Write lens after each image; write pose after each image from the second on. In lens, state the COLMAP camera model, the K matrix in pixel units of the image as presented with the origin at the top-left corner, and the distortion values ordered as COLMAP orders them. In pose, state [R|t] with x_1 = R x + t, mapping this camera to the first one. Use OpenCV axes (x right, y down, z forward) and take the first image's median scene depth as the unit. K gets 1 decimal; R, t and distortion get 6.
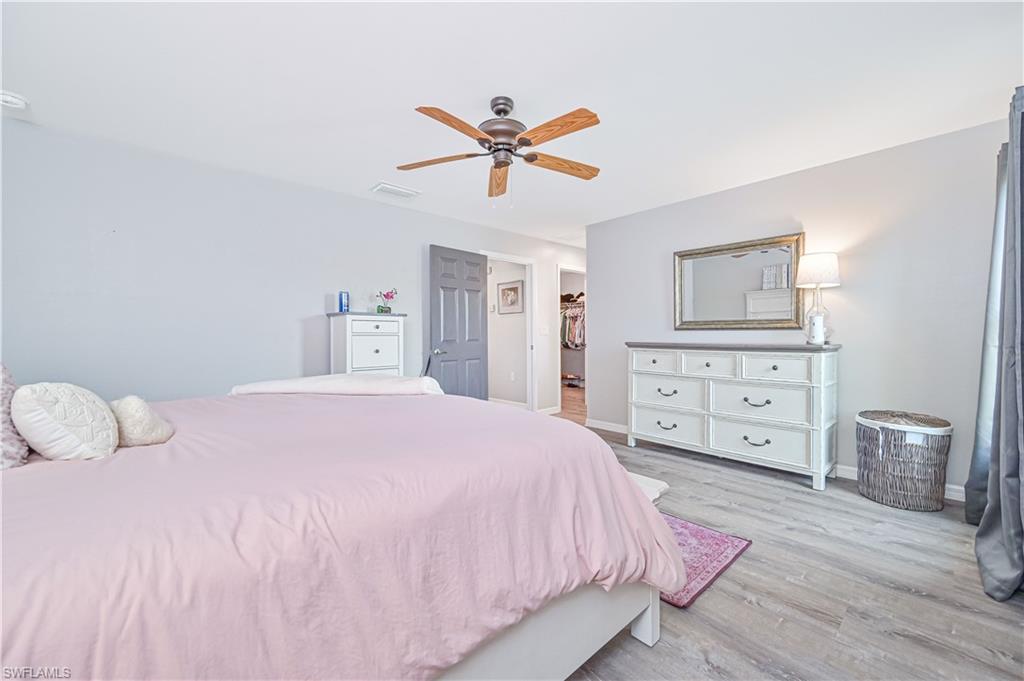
lens RADIAL K [[403.7, 0, 515.3], [0, 403.7, 335.8], [0, 0, 1]] dist [-0.001957, -0.000190]
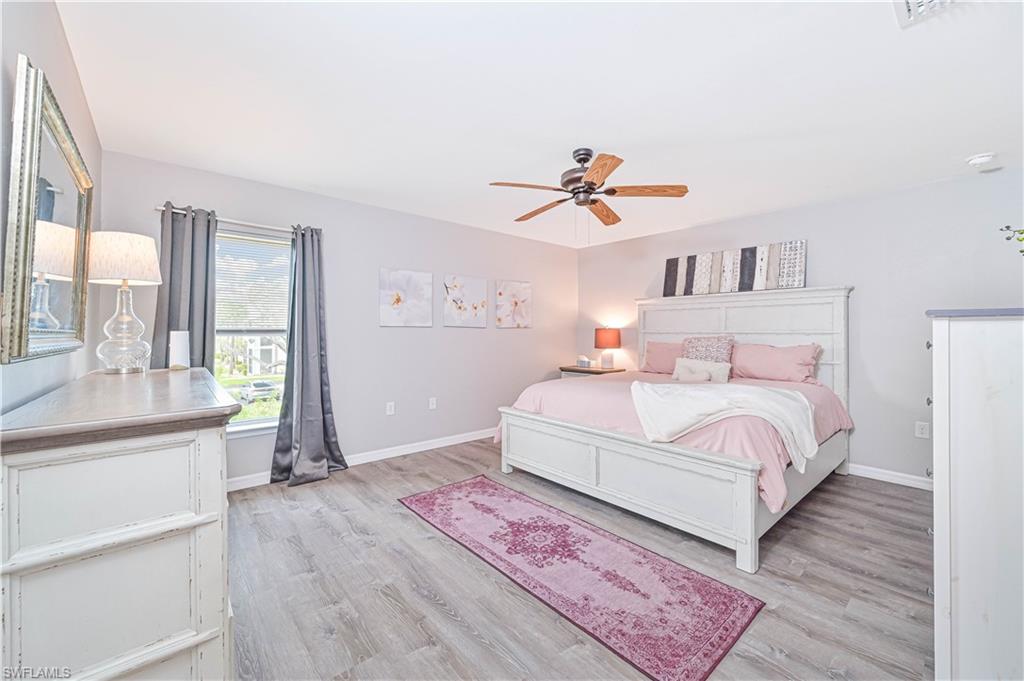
lens RADIAL K [[403.7, 0, 515.3], [0, 403.7, 335.8], [0, 0, 1]] dist [-0.001957, -0.000190]
pose [[-0.999531, 0.007384, 0.029718, 0.095065], [0.007752, 0.999895, 0.012279, -0.041727], [-0.029625, 0.012503, -0.999483, 1.597221]]
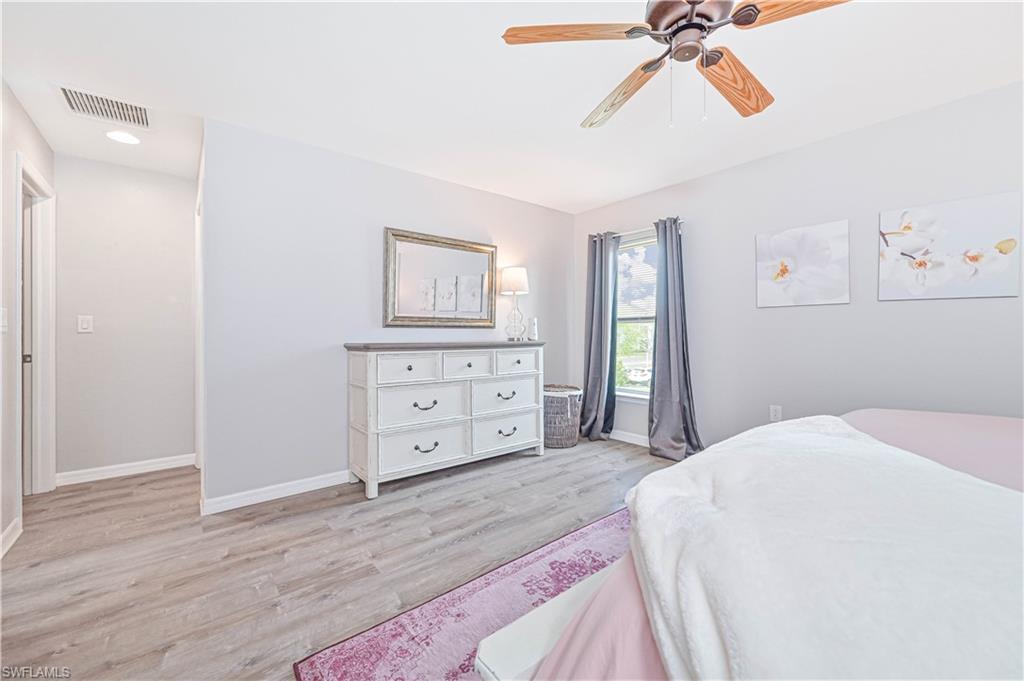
lens RADIAL K [[403.7, 0, 515.3], [0, 403.7, 335.8], [0, 0, 1]] dist [-0.001957, -0.000190]
pose [[0.050992, 0.000989, 0.998699, -0.473557], [0.006401, 0.999979, -0.001317, 0.007681], [-0.998679, 0.006460, 0.050984, 0.921628]]
